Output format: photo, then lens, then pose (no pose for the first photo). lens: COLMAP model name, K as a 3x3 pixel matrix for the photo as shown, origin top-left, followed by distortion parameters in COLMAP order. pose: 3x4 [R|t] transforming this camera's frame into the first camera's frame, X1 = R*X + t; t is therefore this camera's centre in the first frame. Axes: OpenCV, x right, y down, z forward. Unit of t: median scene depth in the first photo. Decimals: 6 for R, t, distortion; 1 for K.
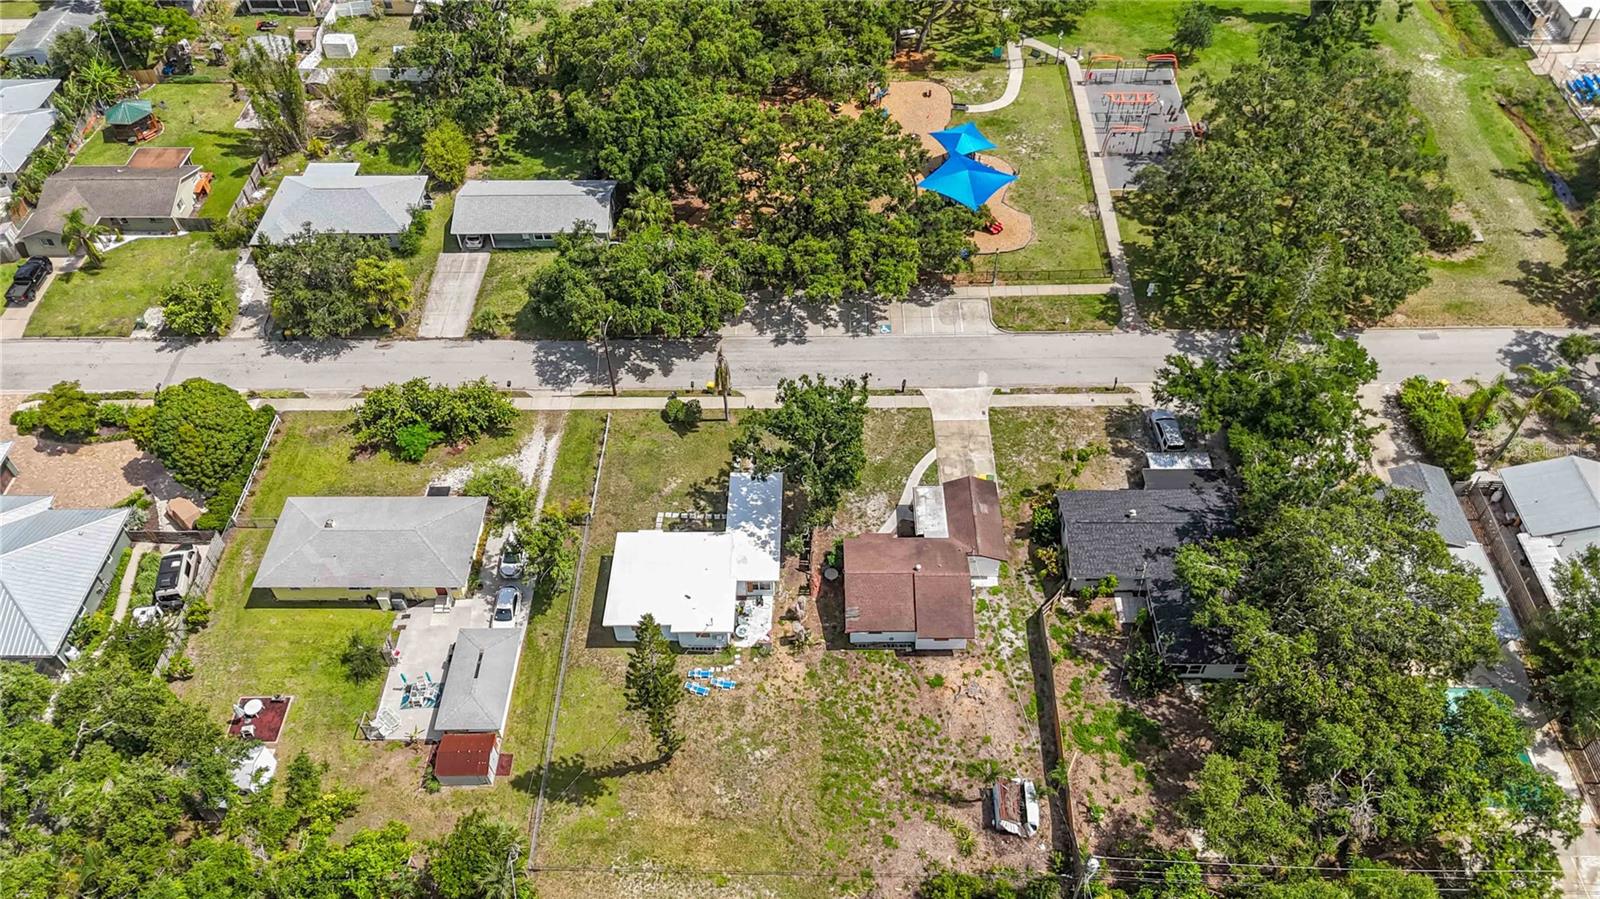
lens RADIAL K [[1177.3, 0, 800.0], [0, 1177.3, 449.5], [0, 0, 1]] dist [0.075633, -0.079227]
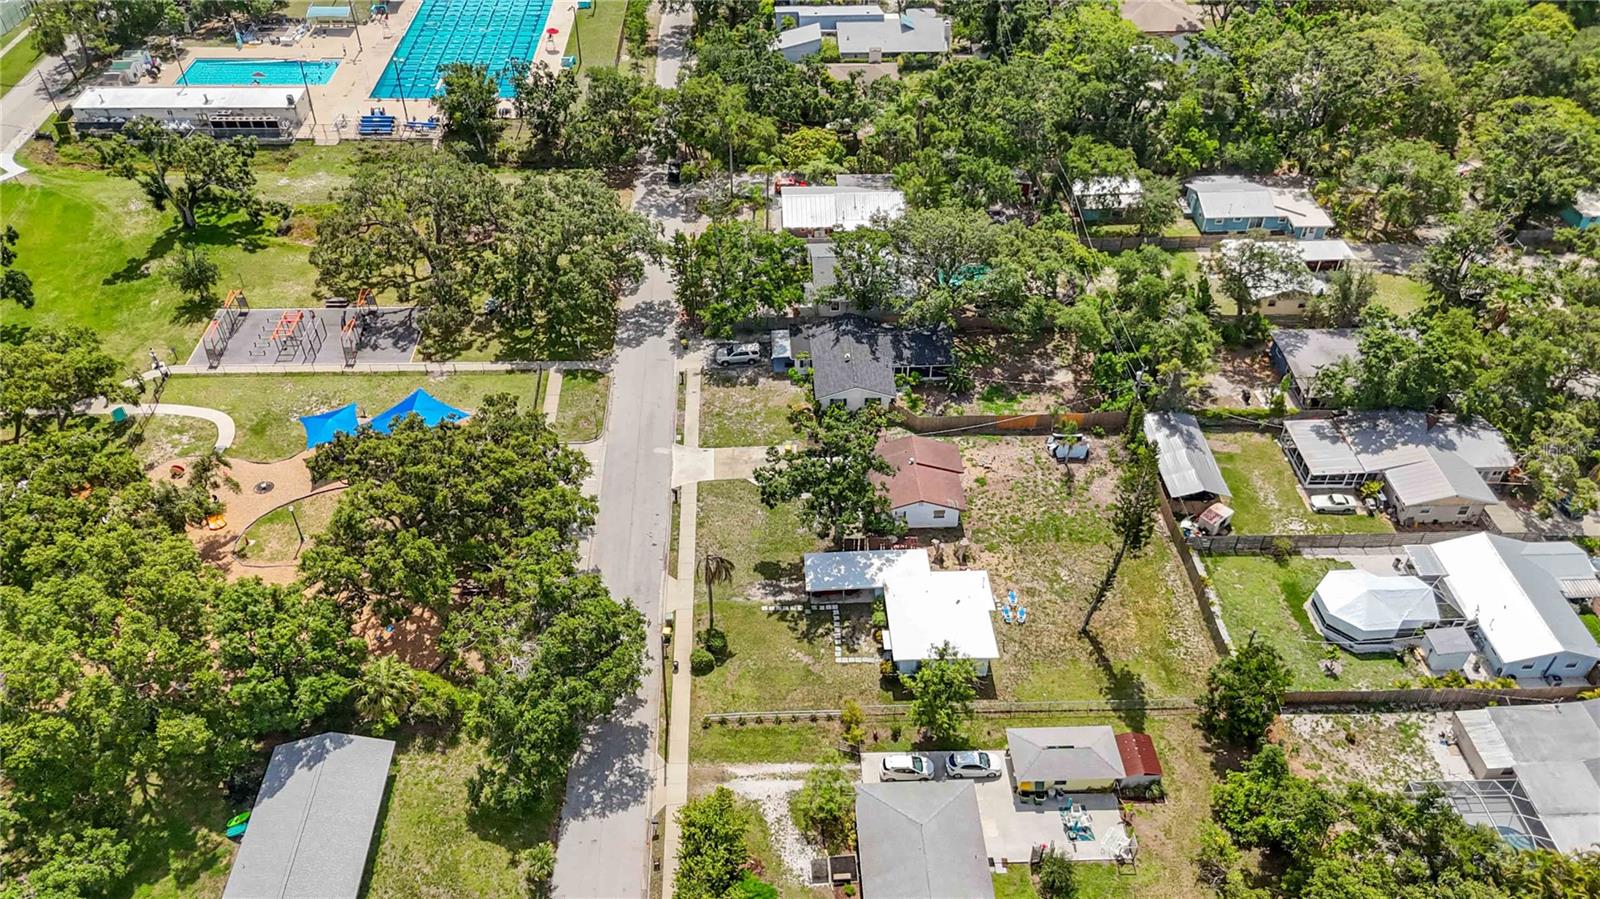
lens RADIAL K [[1177.3, 0, 800.0], [0, 1177.3, 449.5], [0, 0, 1]] dist [0.075633, -0.079227]
pose [[-0.060845, -0.637377, 0.768146, -0.753534], [0.736491, 0.490759, 0.465550, -0.513293], [-0.673706, 0.594058, 0.439562, 0.442546]]
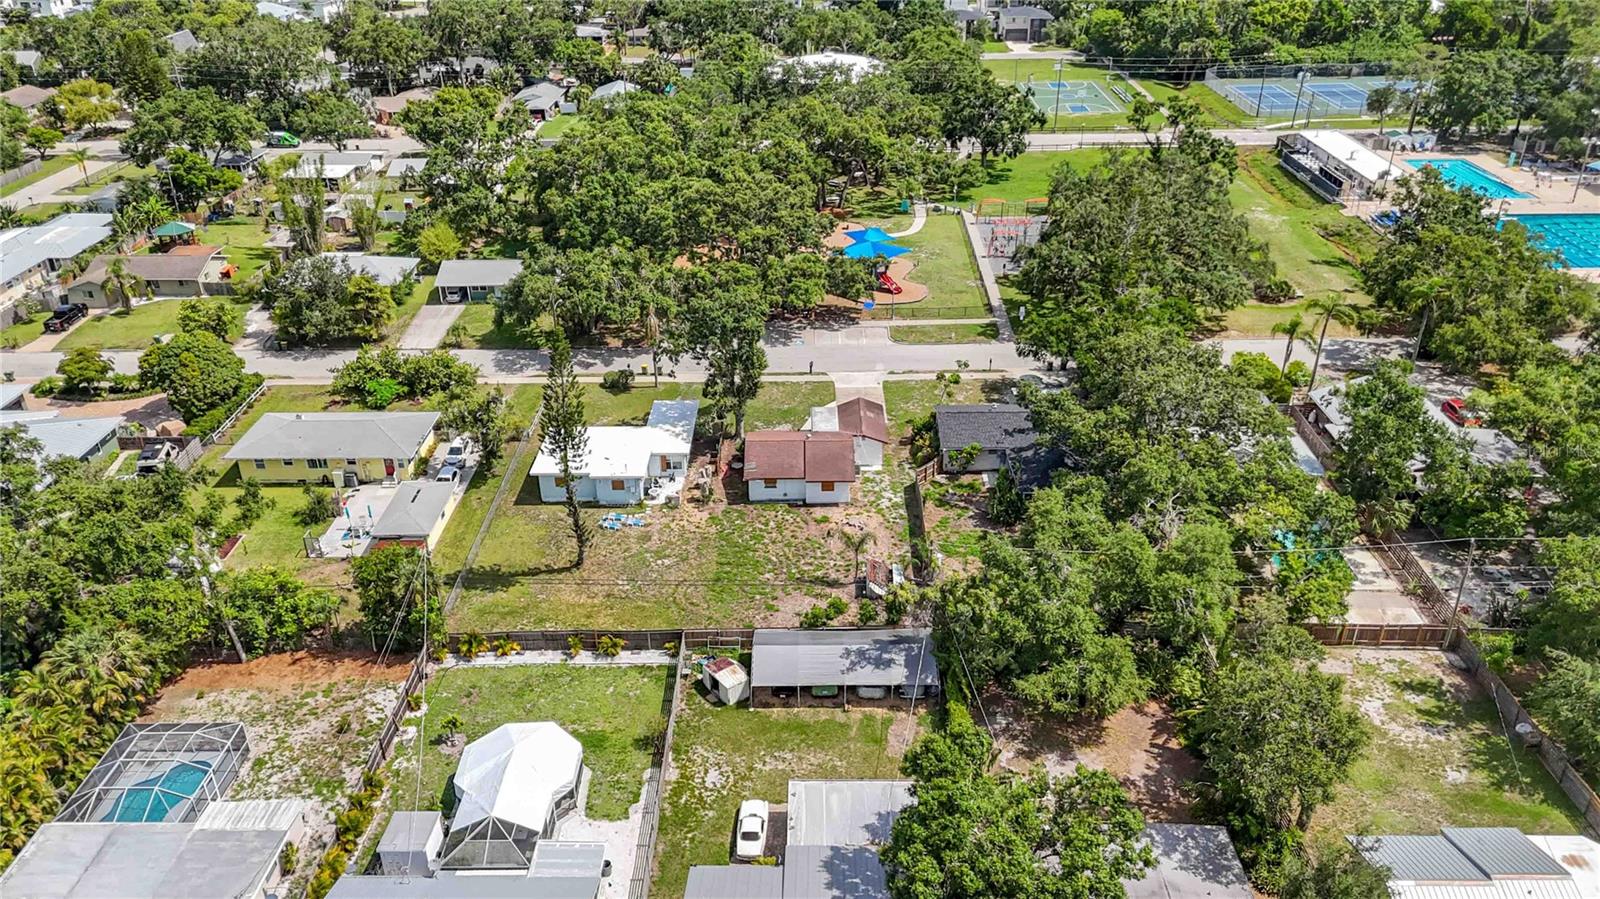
lens RADIAL K [[1177.3, 0, 800.0], [0, 1177.3, 449.5], [0, 0, 1]] dist [0.075633, -0.079227]
pose [[0.999951, 0.005370, 0.008283, 0.071317], [-0.002220, 0.939924, -0.341376, 0.437704], [-0.009619, 0.341341, 0.939890, -0.067466]]
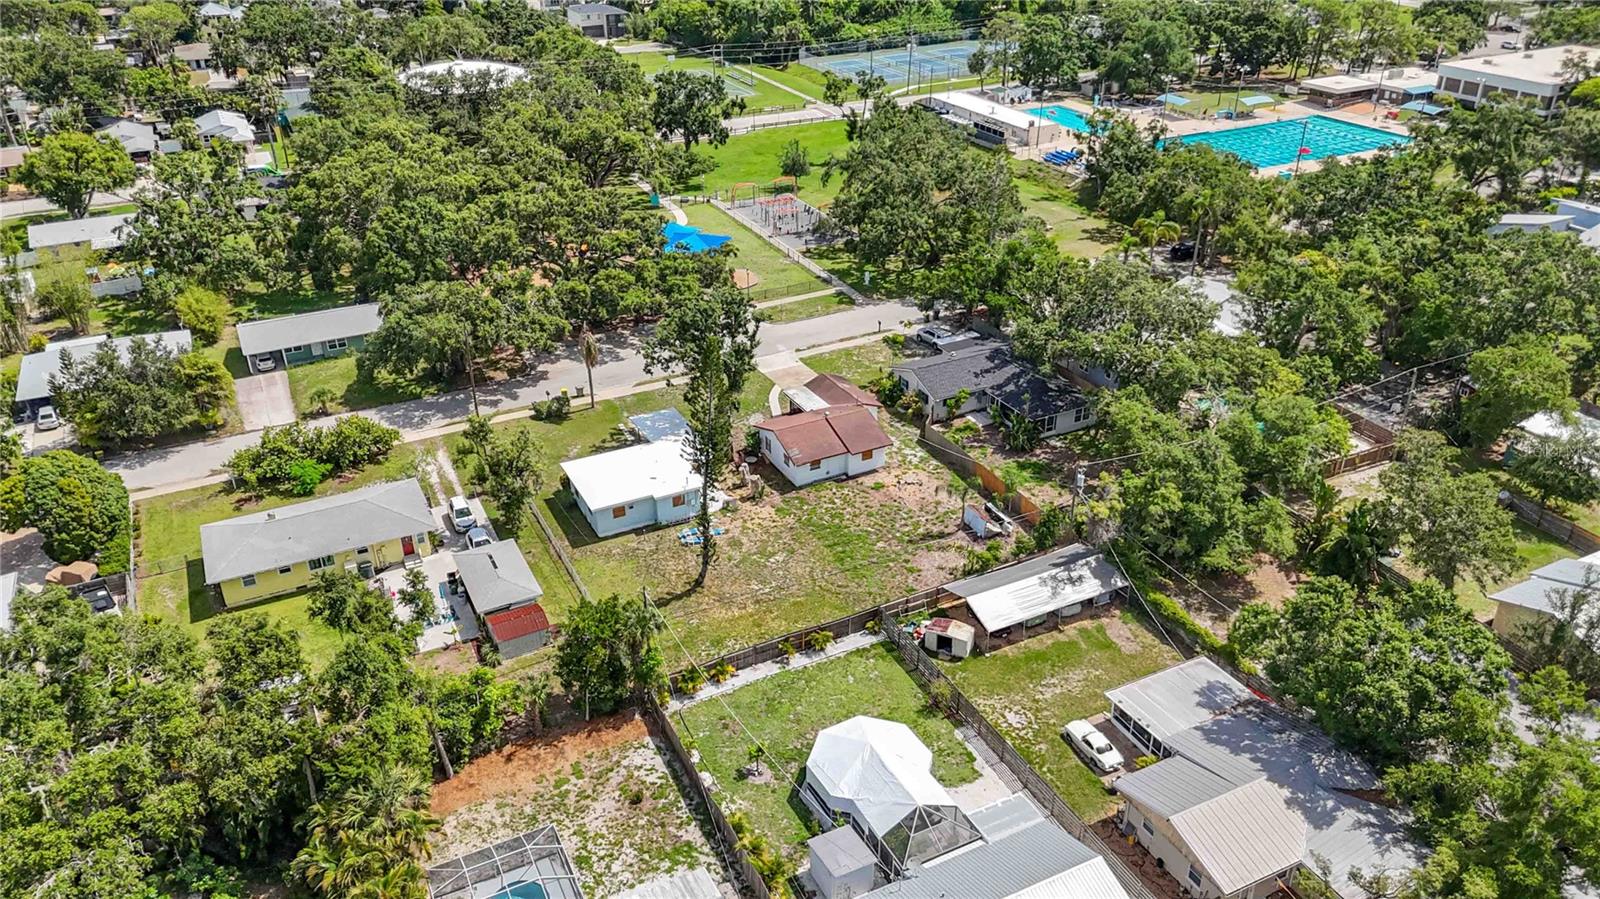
lens RADIAL K [[1177.3, 0, 800.0], [0, 1177.3, 449.5], [0, 0, 1]] dist [0.075633, -0.079227]
pose [[0.885085, -0.210275, 0.415223, -0.366658], [0.340050, 0.901285, -0.268424, 0.382622], [-0.317791, 0.378775, 0.869217, -0.007610]]
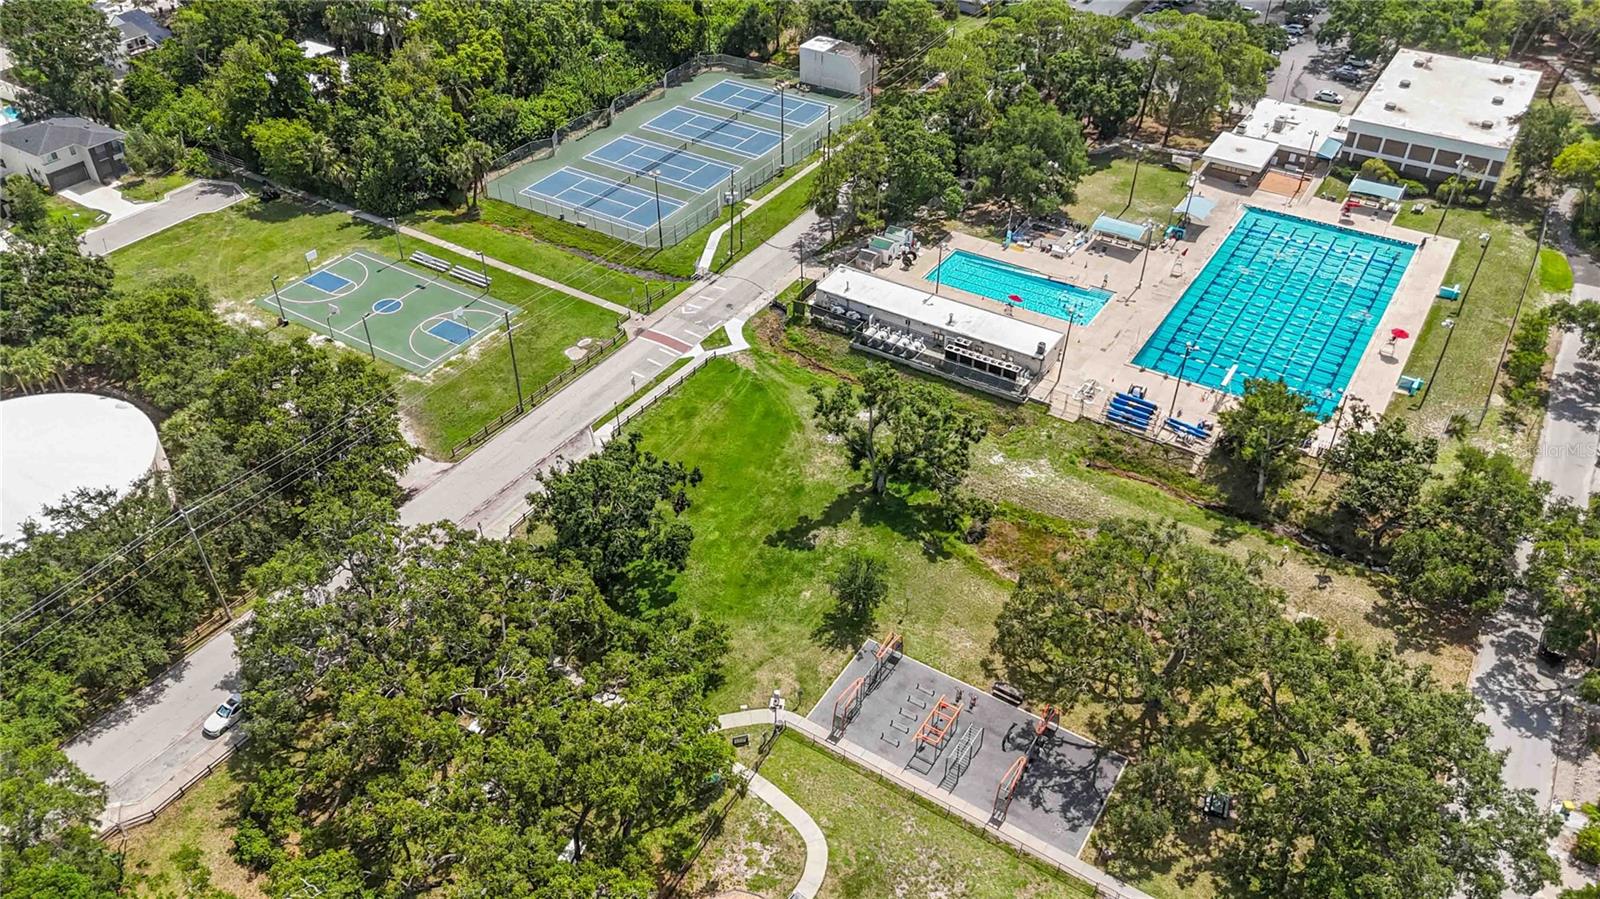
lens RADIAL K [[1177.3, 0, 800.0], [0, 1177.3, 449.5], [0, 0, 1]] dist [0.075633, -0.079227]
pose [[0.513688, -0.505076, 0.693559, -0.238498], [0.626348, 0.773210, 0.099173, -0.719389], [-0.586356, 0.383465, 0.713541, 0.615982]]
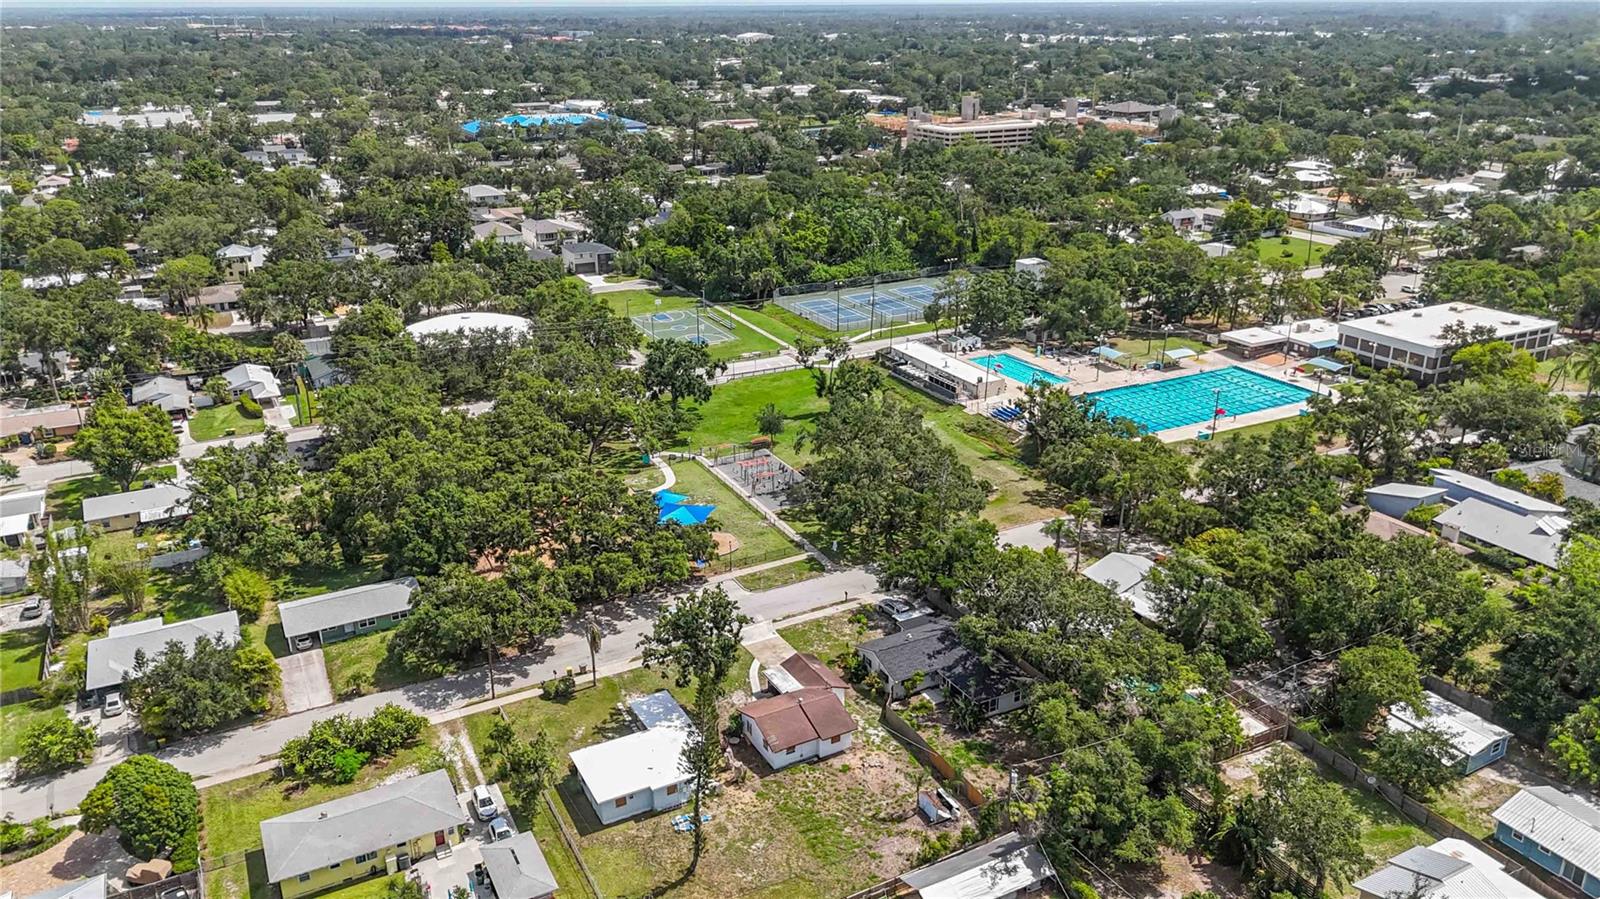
lens RADIAL K [[1175.1, 0, 800.0], [0, 1175.1, 449.5], [0, 0, 1]] dist [0.090508, -0.120291]
pose [[0.874387, -0.156918, 0.459155, -0.421186], [0.350779, 0.858227, -0.374700, 0.316100], [-0.335262, 0.488695, 0.805466, -0.219084]]
